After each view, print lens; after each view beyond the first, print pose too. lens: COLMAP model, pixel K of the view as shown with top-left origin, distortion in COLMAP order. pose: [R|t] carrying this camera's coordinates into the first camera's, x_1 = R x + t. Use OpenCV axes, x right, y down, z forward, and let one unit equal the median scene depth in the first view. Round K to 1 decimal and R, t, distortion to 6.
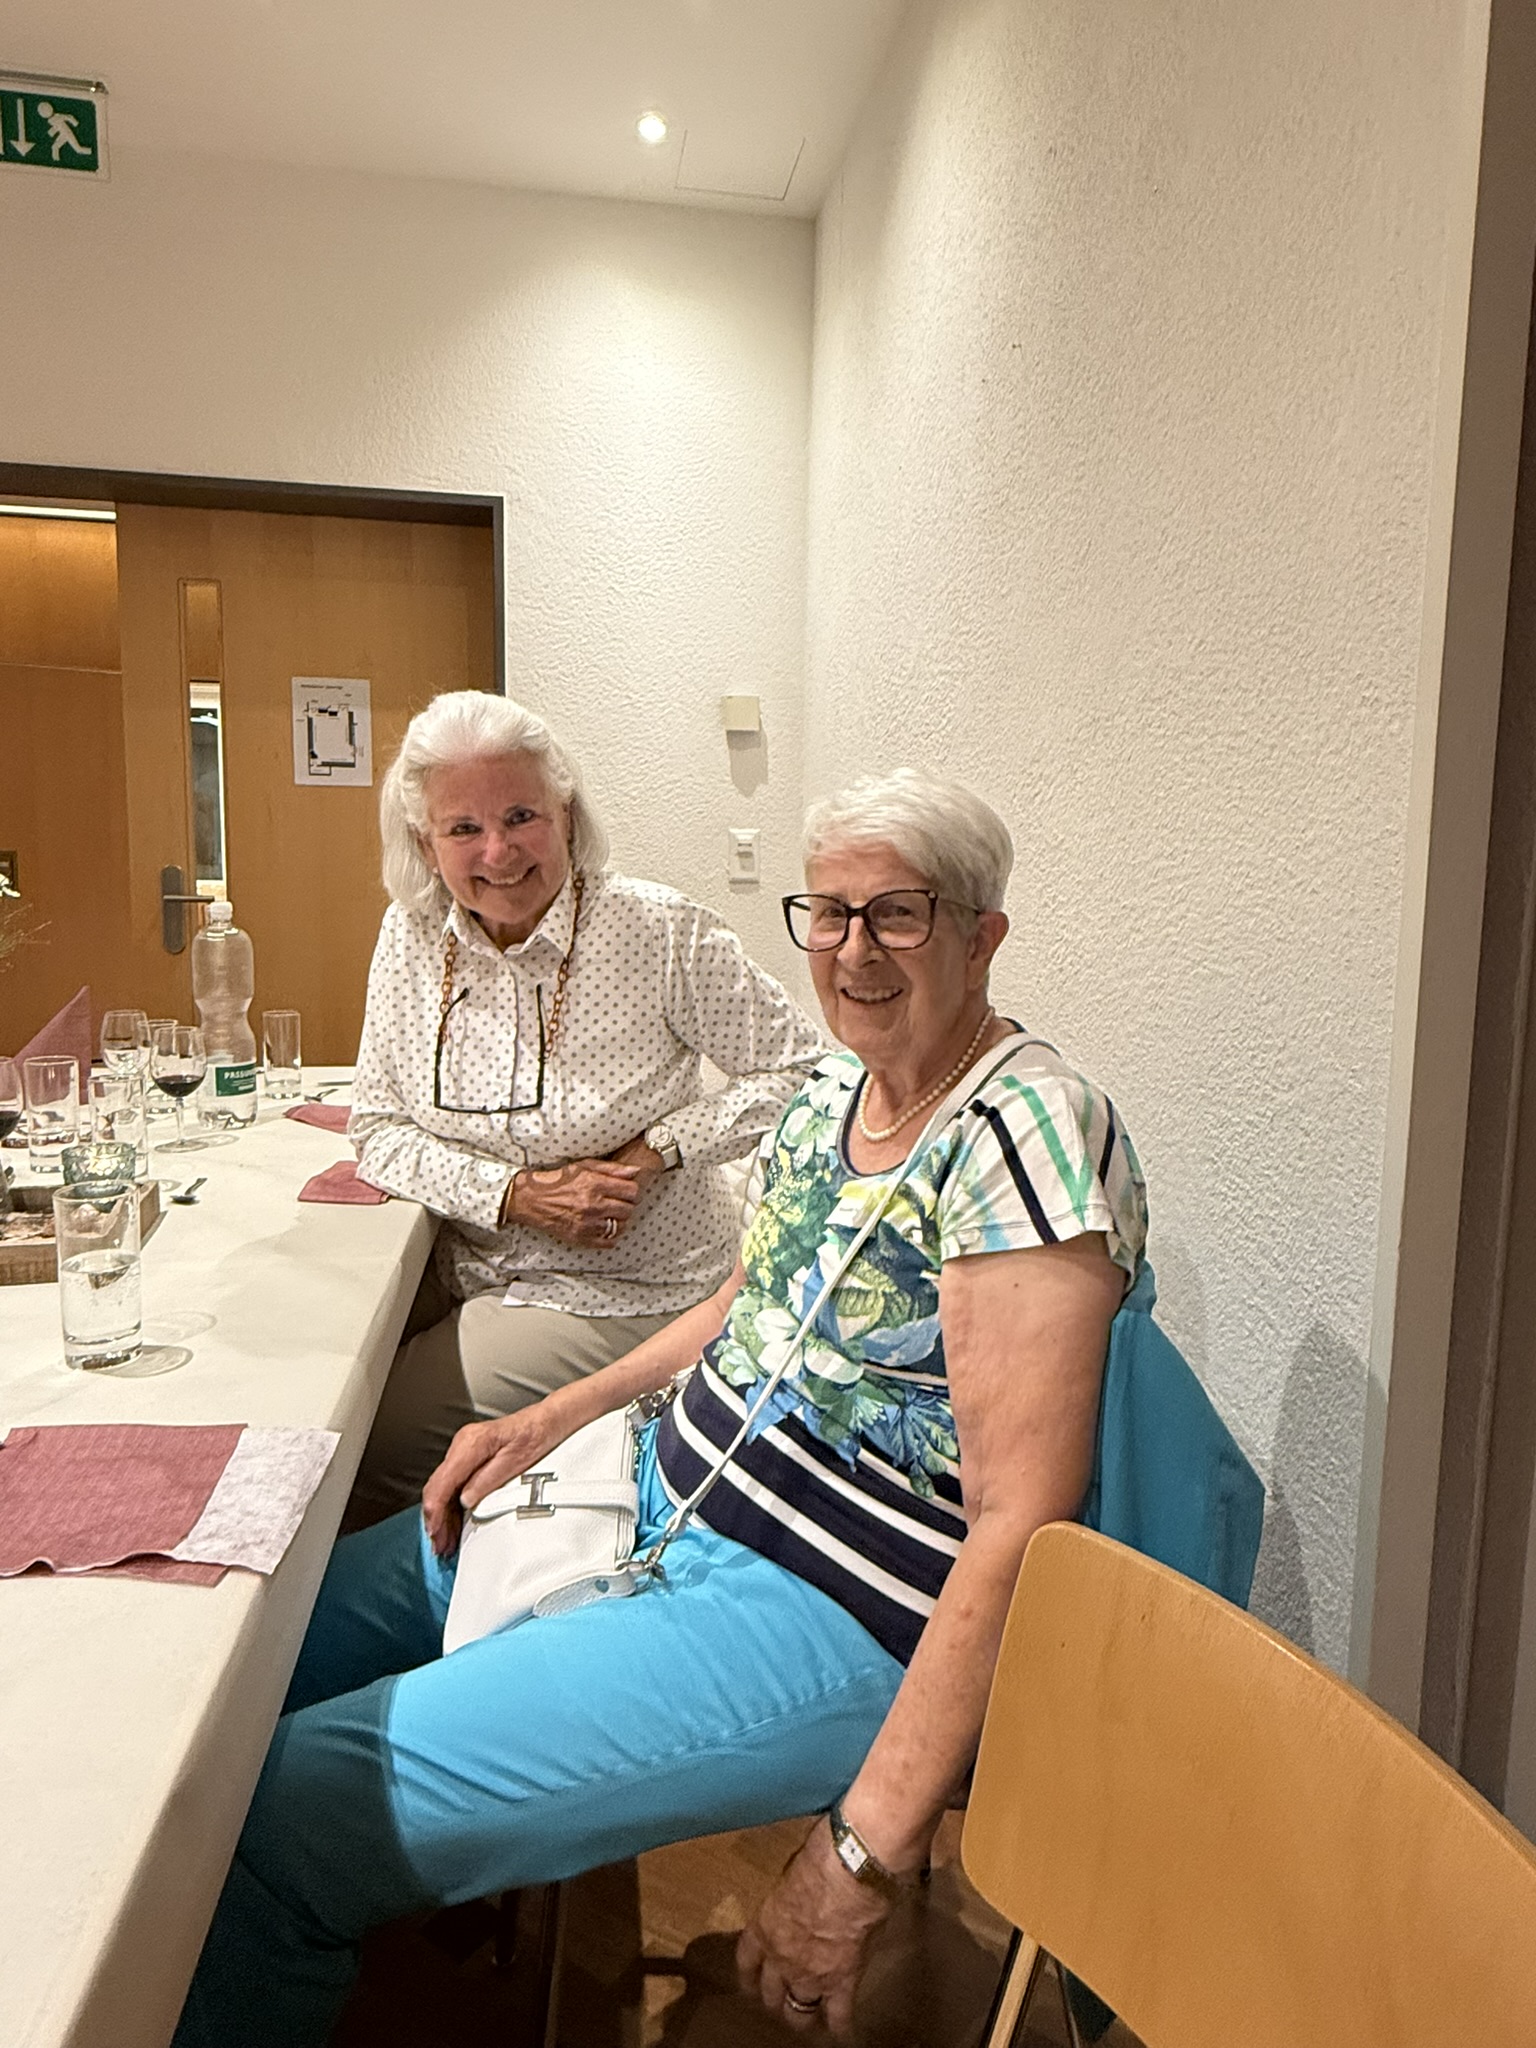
lens RADIAL K [[1239.6, 0, 769.8], [0, 1239.6, 1030.1], [0, 0, 1]] dist [0.001860, -0.000707]
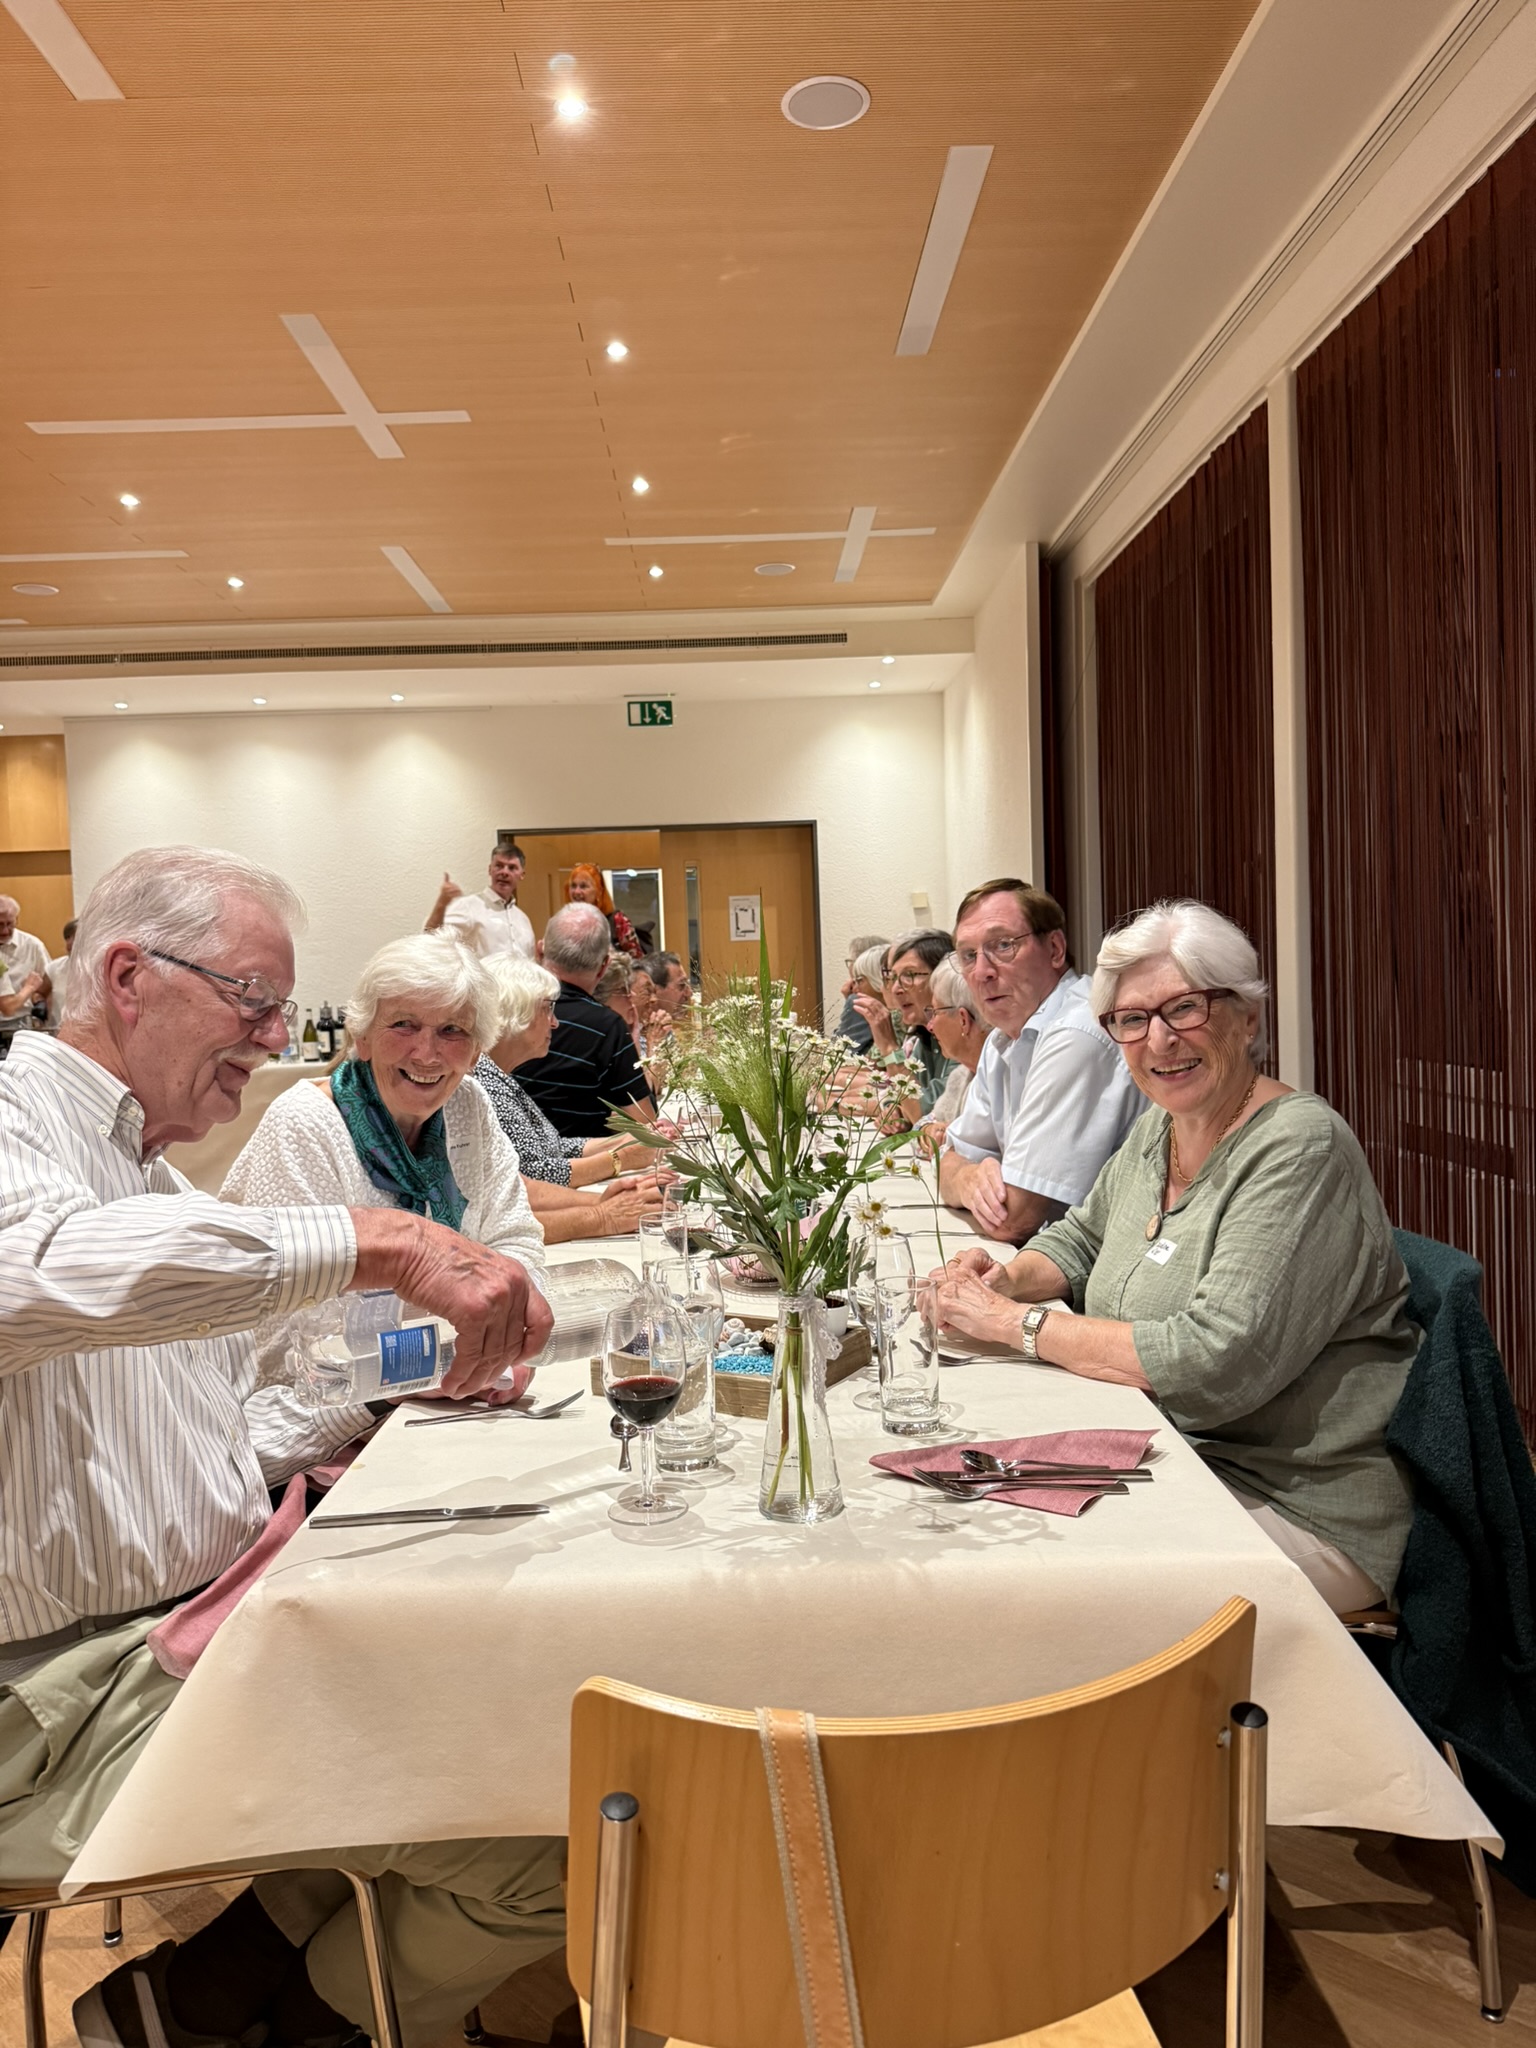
lens RADIAL K [[1449.2, 0, 763.8], [0, 1449.2, 1024.0], [0, 0, 1]] dist [-0.001827, -0.000744]
pose [[0.992104, -0.046481, -0.116490, -0.007909], [0.038733, 0.996939, -0.067915, 0.152124], [0.119290, 0.062867, 0.990867, -1.759294]]
